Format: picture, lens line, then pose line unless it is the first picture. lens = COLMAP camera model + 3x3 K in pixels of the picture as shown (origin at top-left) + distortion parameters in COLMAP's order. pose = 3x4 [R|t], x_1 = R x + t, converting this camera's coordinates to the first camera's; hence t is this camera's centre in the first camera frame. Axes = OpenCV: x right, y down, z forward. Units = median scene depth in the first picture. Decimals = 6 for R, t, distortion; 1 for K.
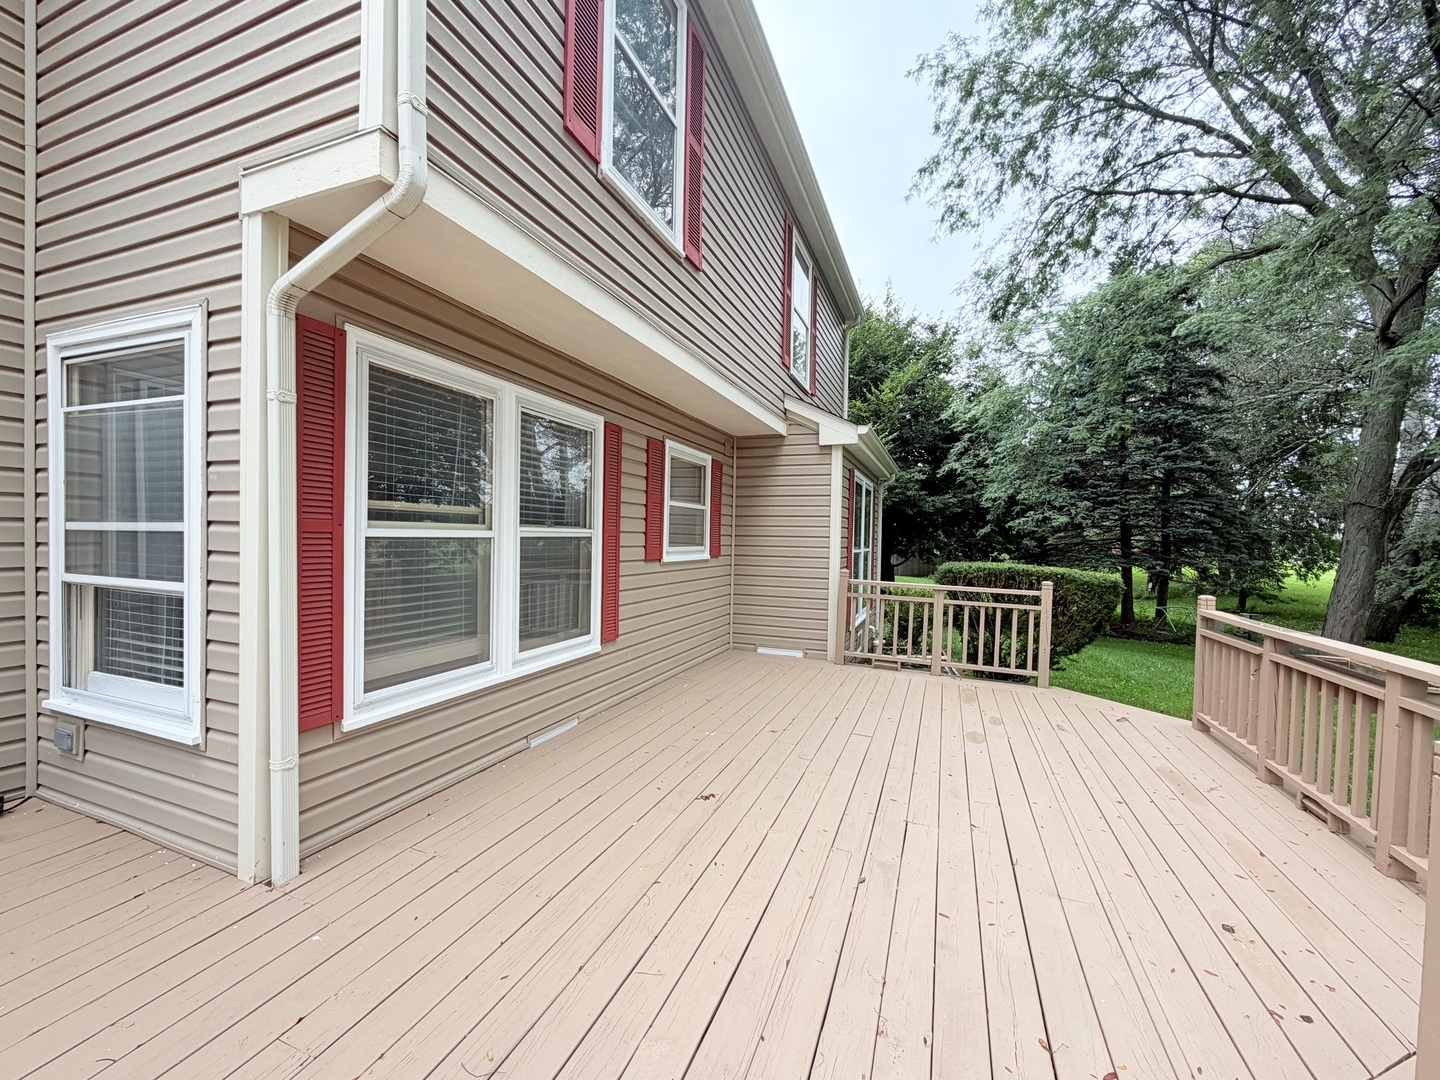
lens RADIAL K [[607.2, 0, 691.0], [0, 607.2, 543.6], [0, 0, 1]] dist [0.000832, 0.000588]
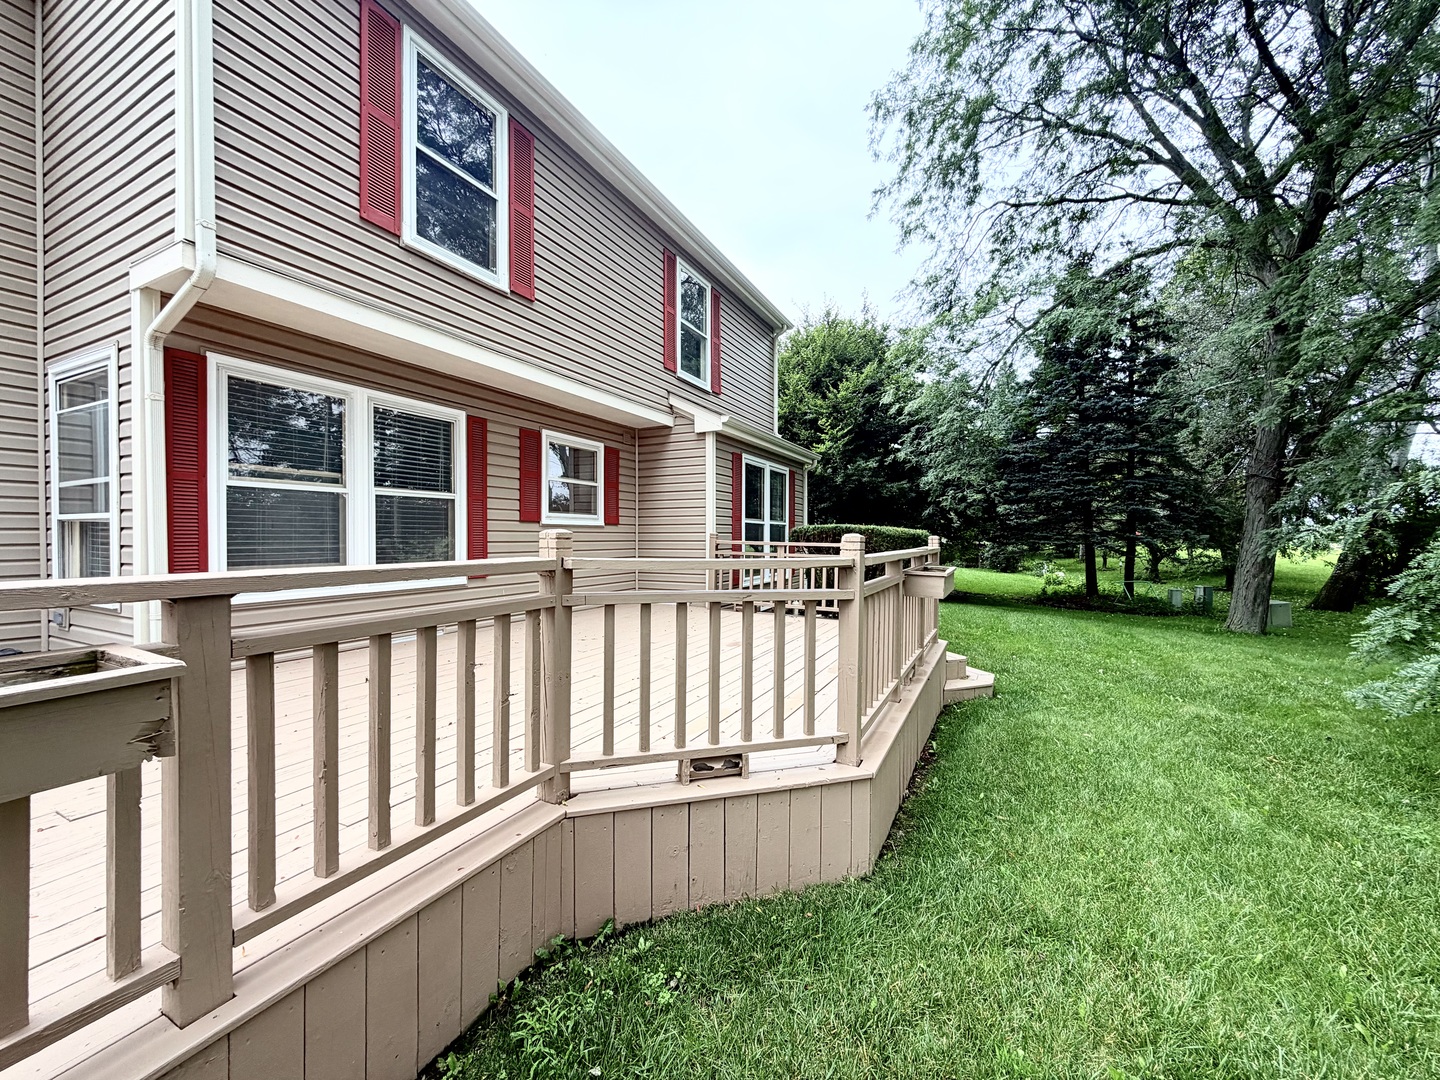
lens RADIAL K [[573.9, 0, 720.0], [0, 573.9, 540.0], [0, 0, 1]] dist [0.000410, 0.000083]
pose [[0.997280, -0.019129, -0.071174, 0.501551], [0.018557, 0.999790, -0.008694, 0.099054], [0.071325, 0.007349, 0.997426, -0.236402]]
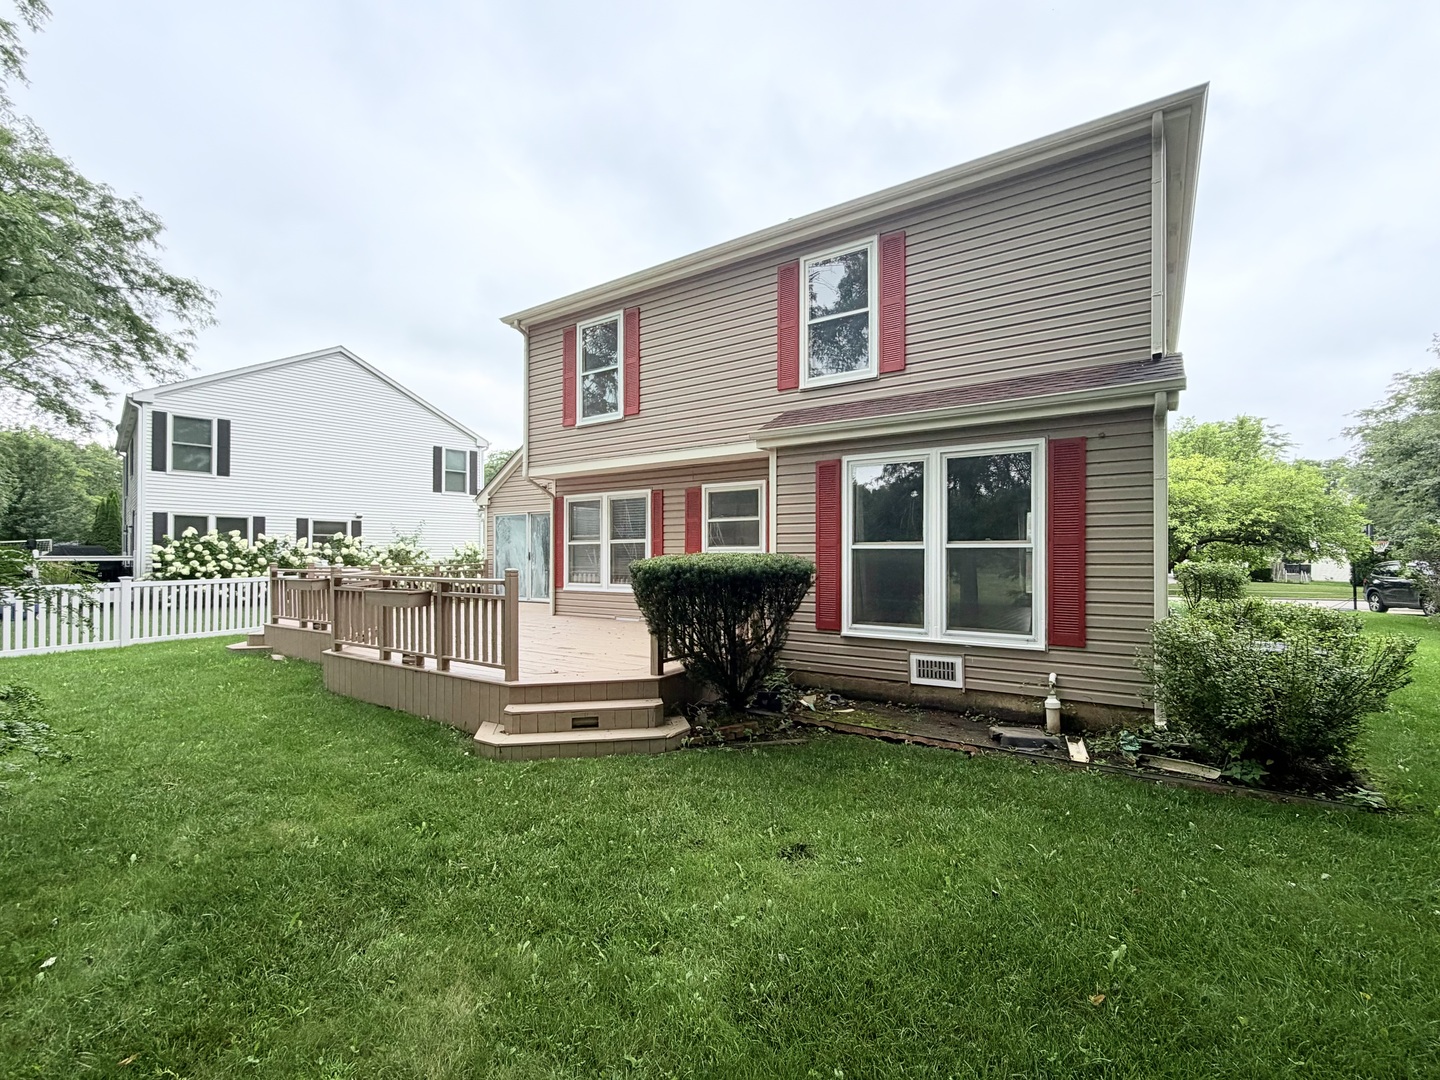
lens RADIAL K [[573.9, 0, 720.0], [0, 573.9, 540.0], [0, 0, 1]] dist [0.000410, 0.000083]
pose [[-0.171242, -0.041155, -0.984369, 1.849680], [-0.014015, 0.999128, -0.039334, 0.057548], [0.985129, 0.007060, -0.171670, 1.586418]]
